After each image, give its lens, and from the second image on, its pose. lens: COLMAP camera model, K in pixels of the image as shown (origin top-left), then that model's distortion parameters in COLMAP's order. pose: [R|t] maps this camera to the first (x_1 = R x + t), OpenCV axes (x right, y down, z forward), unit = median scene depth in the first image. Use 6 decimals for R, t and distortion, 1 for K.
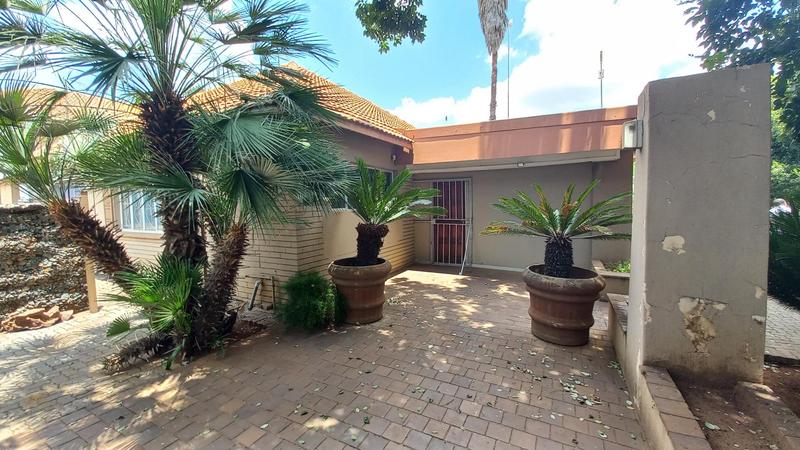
lens RADIAL K [[324.1, 0, 399.0], [0, 324.1, 221.1], [0, 0, 1]] dist [-0.002939, -0.000519]
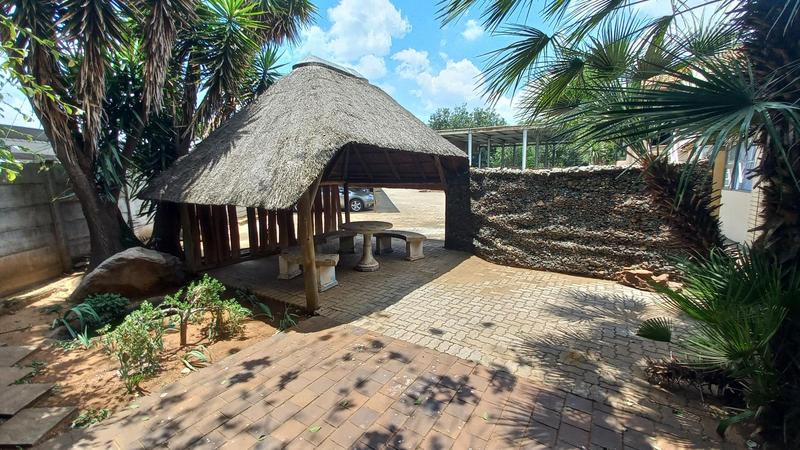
lens RADIAL K [[324.1, 0, 399.9], [0, 324.1, 220.7], [0, 0, 1]] dist [-0.002939, -0.000519]
pose [[-0.082522, 0.152407, -0.984867, -0.130763], [-0.050646, 0.986319, 0.156875, 0.003700], [0.995302, 0.062825, -0.073674, 0.396837]]
